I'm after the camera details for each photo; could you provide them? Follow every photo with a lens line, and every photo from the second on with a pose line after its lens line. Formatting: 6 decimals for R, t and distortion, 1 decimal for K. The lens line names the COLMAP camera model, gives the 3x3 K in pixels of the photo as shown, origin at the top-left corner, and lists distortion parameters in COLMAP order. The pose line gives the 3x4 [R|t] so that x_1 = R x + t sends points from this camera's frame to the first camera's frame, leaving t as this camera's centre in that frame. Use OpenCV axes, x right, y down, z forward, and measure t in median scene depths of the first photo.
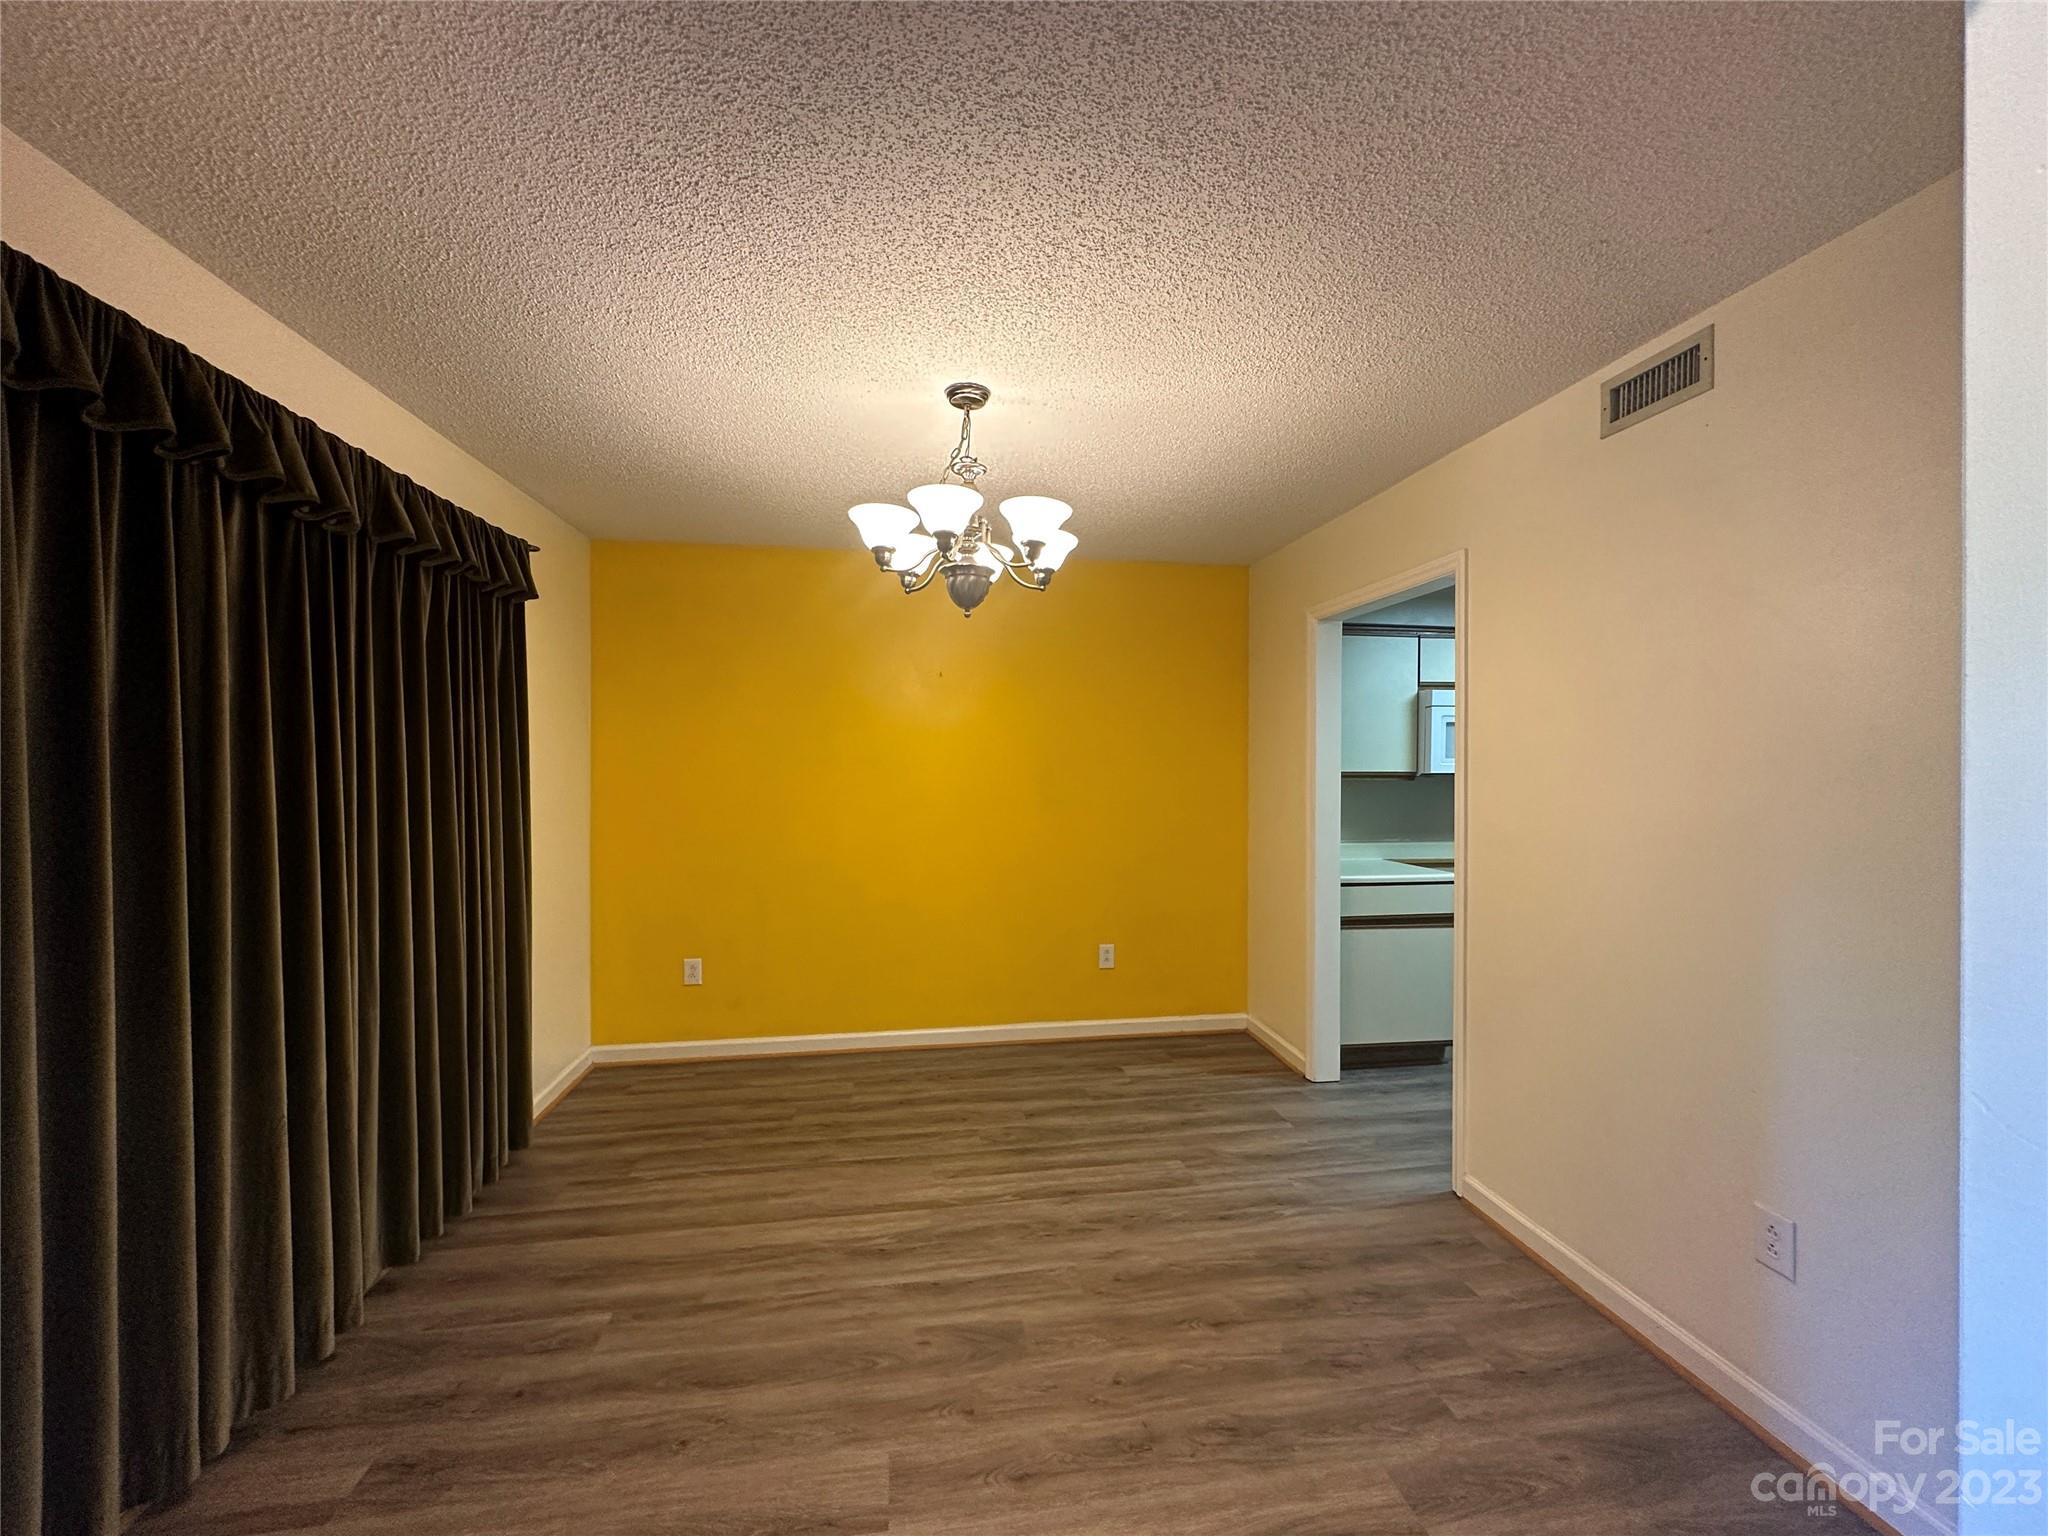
lens RADIAL K [[814.4, 0, 1034.0], [0, 814.4, 775.2], [0, 0, 1]] dist [-0.003742, 0.000617]
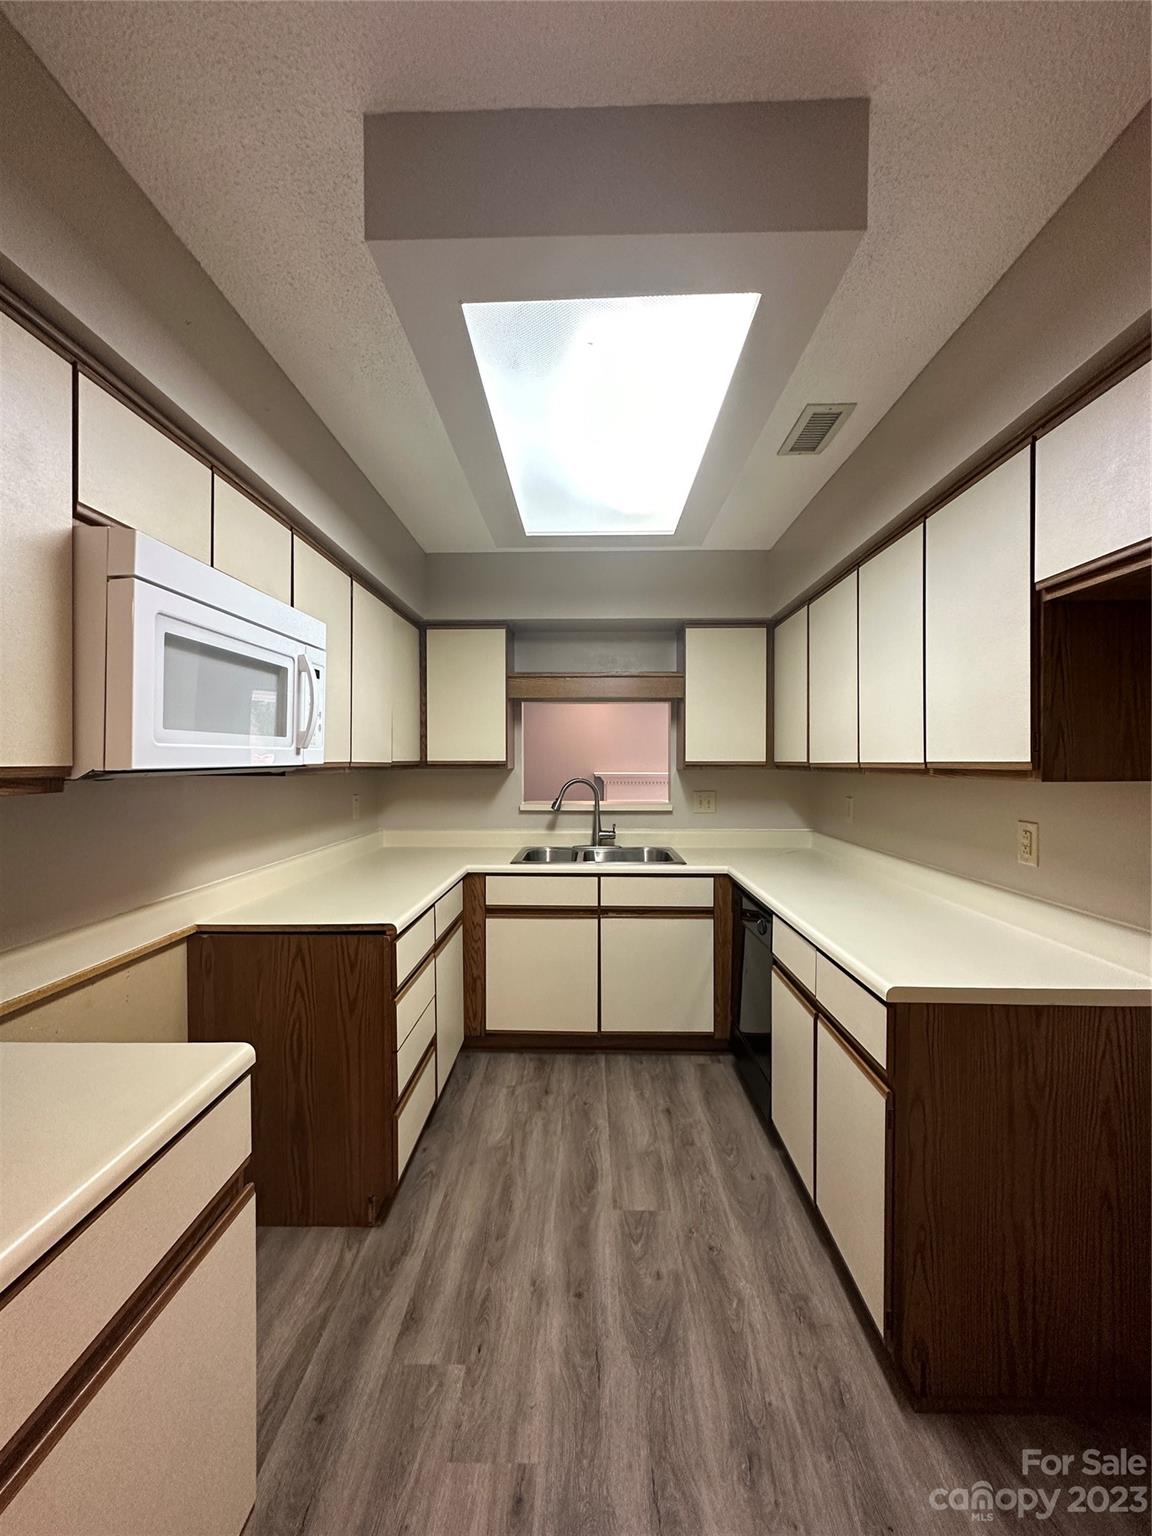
lens RADIAL K [[610.8, 0, 579.6], [0, 610.8, 768.7], [0, 0, 1]] dist [-0.003742, 0.000617]
pose [[0.179185, -0.018206, 0.983647, 0.403513], [0.016005, 0.999750, 0.015589, -0.006147], [-0.983685, 0.012950, 0.179432, 1.165080]]
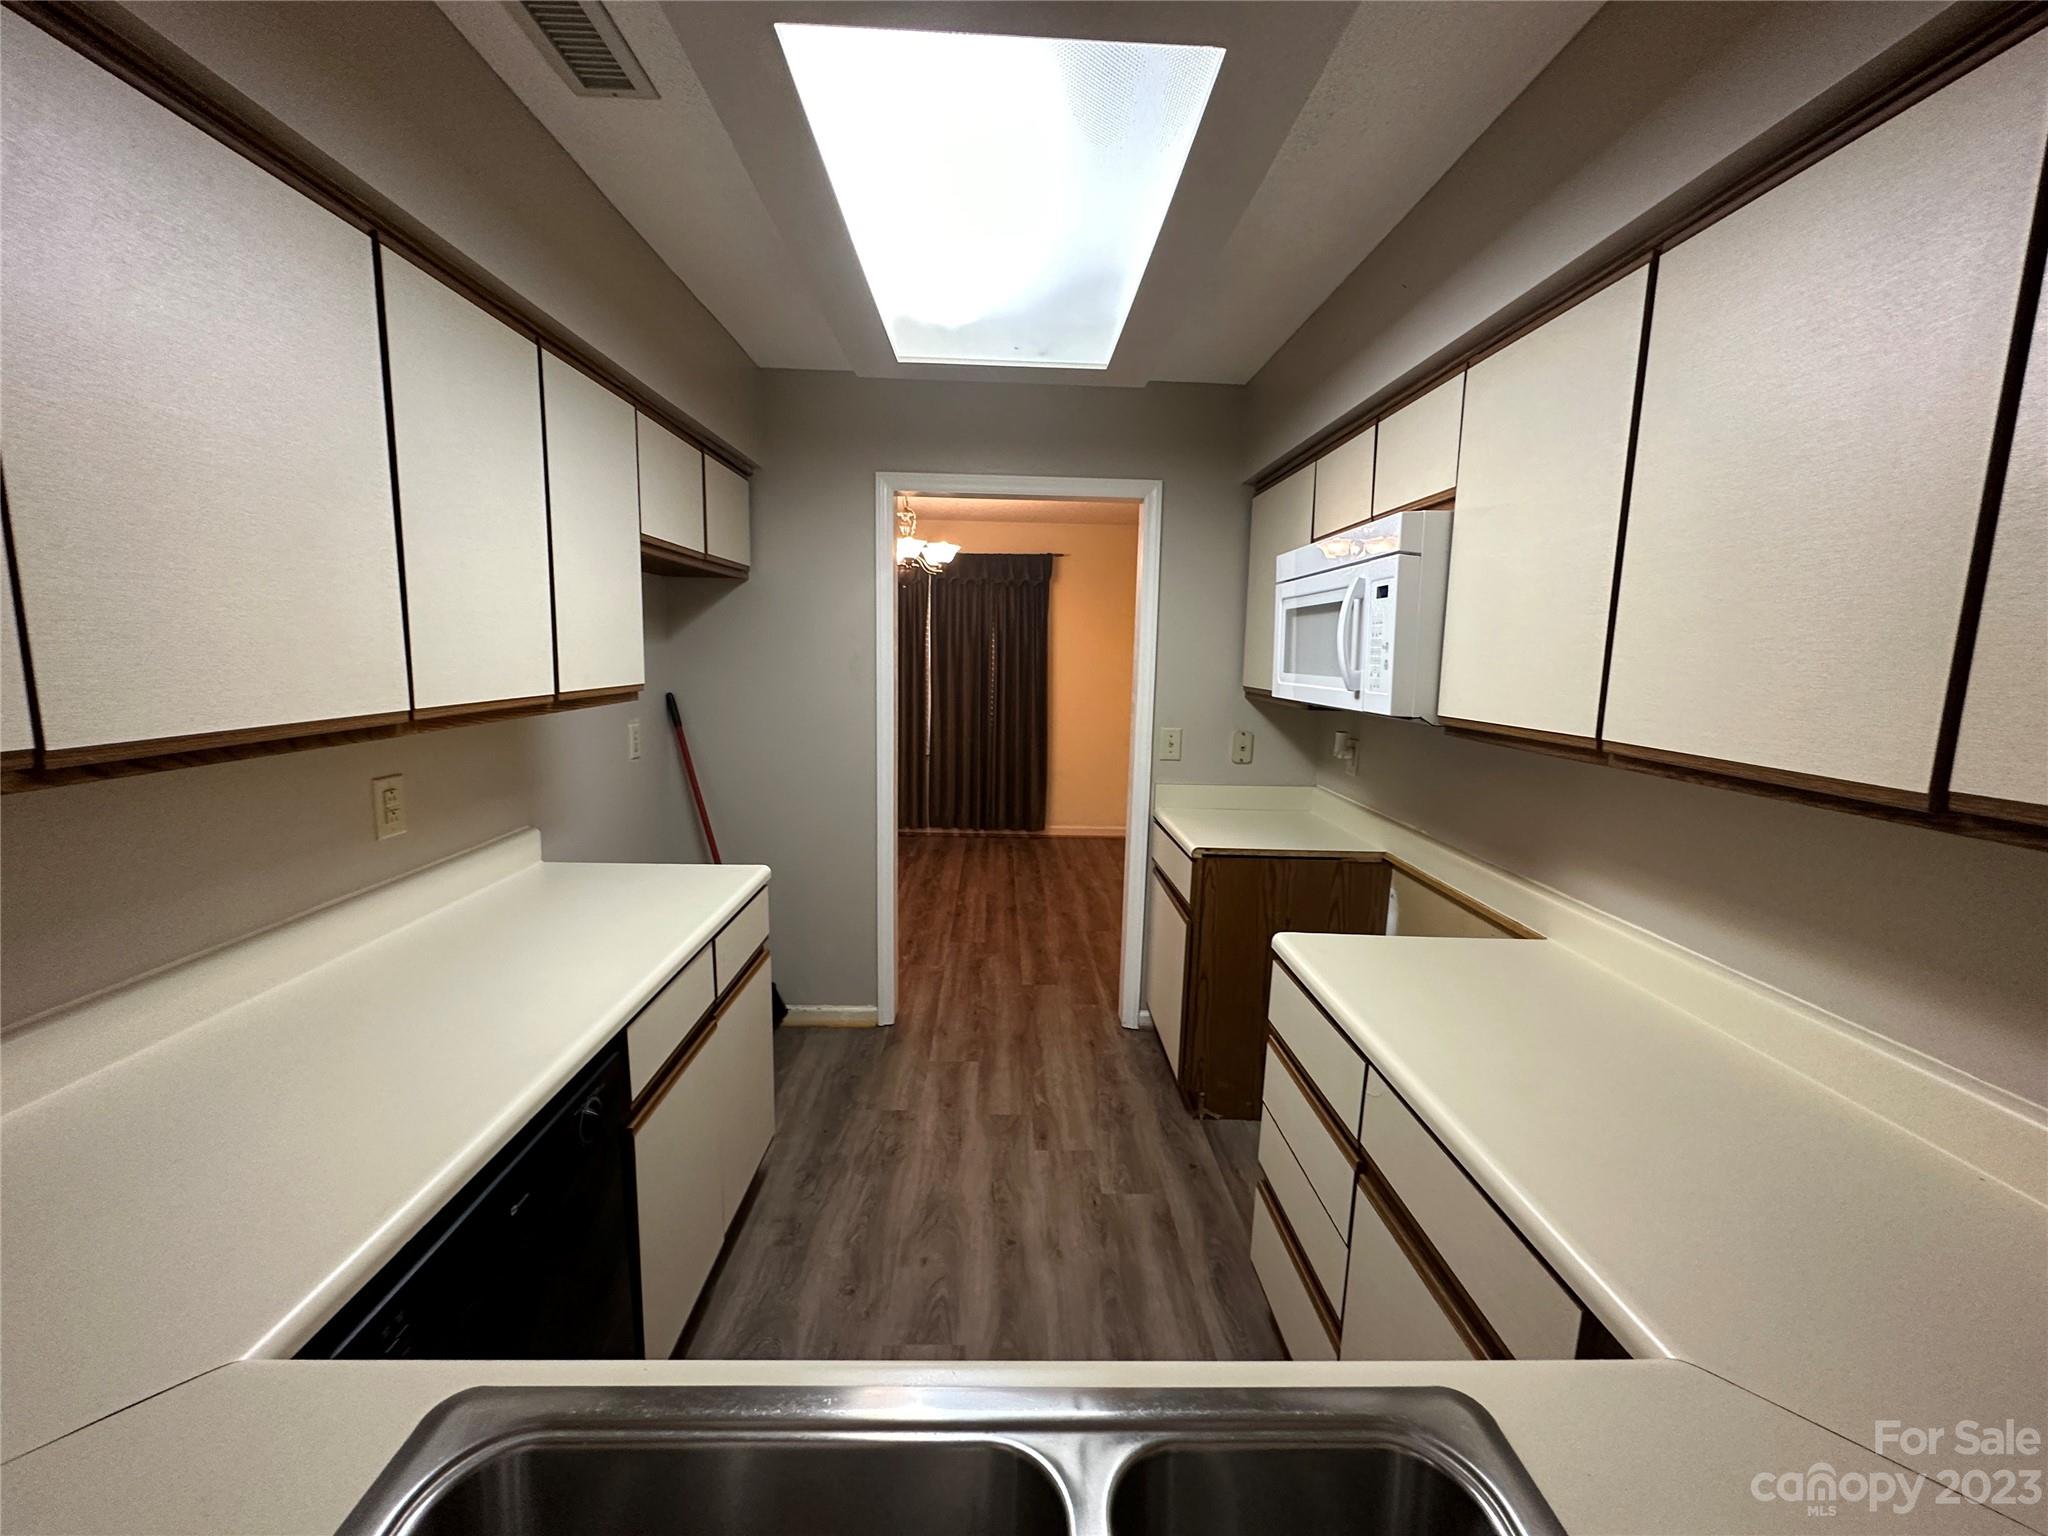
lens RADIAL K [[814.4, 0, 1021.7], [0, 814.4, 763.7], [0, 0, 1]] dist [-0.003742, 0.000617]
pose [[-0.139257, 0.131374, -0.981503, 1.708674], [-0.038815, 0.989675, 0.137975, -0.045692], [0.989495, 0.057311, -0.132720, 1.370931]]
